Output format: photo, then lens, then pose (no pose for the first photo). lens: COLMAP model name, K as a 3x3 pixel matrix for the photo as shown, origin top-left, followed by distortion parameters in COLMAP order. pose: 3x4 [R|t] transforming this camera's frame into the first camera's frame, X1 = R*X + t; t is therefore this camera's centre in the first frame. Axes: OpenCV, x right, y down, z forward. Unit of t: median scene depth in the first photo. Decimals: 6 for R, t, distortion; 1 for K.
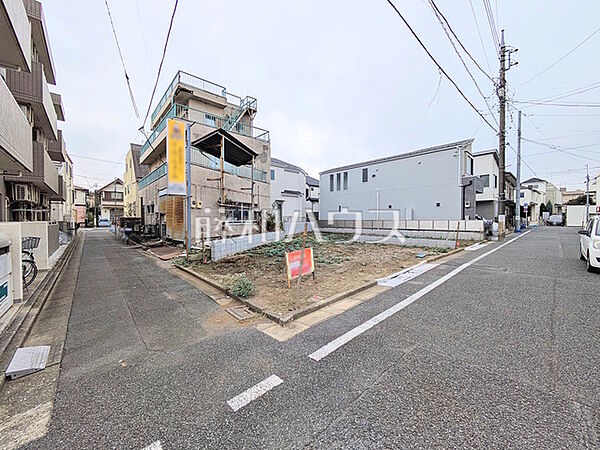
lens RADIAL K [[237.0, 0, 300.9], [0, 237.0, 224.5], [0, 0, 1]] dist [-0.001214, 0.001837]
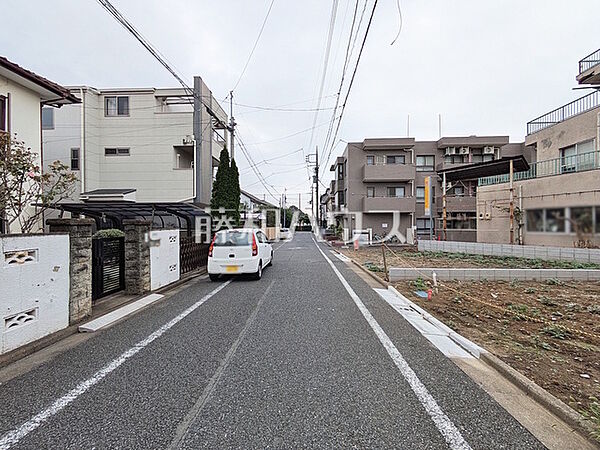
lens RADIAL K [[237.0, 0, 296.6], [0, 237.0, 223.3], [0, 0, 1]] dist [-0.001214, 0.001837]
pose [[-0.711633, -0.002685, -0.702546, 0.984911], [-0.009929, 0.999931, 0.006235, -0.038094], [0.702481, 0.011413, -0.711611, 1.005150]]
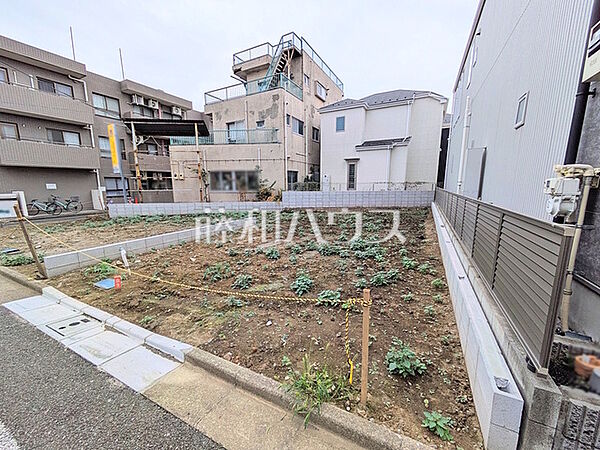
lens RADIAL K [[237.0, 0, 301.1], [0, 237.0, 225.4], [0, 0, 1]] dist [-0.001214, 0.001837]
pose [[0.338629, 0.158477, -0.927478, 0.880545], [-0.011339, 0.986330, 0.164393, -0.034854], [0.940852, -0.045151, 0.335797, 0.995314]]
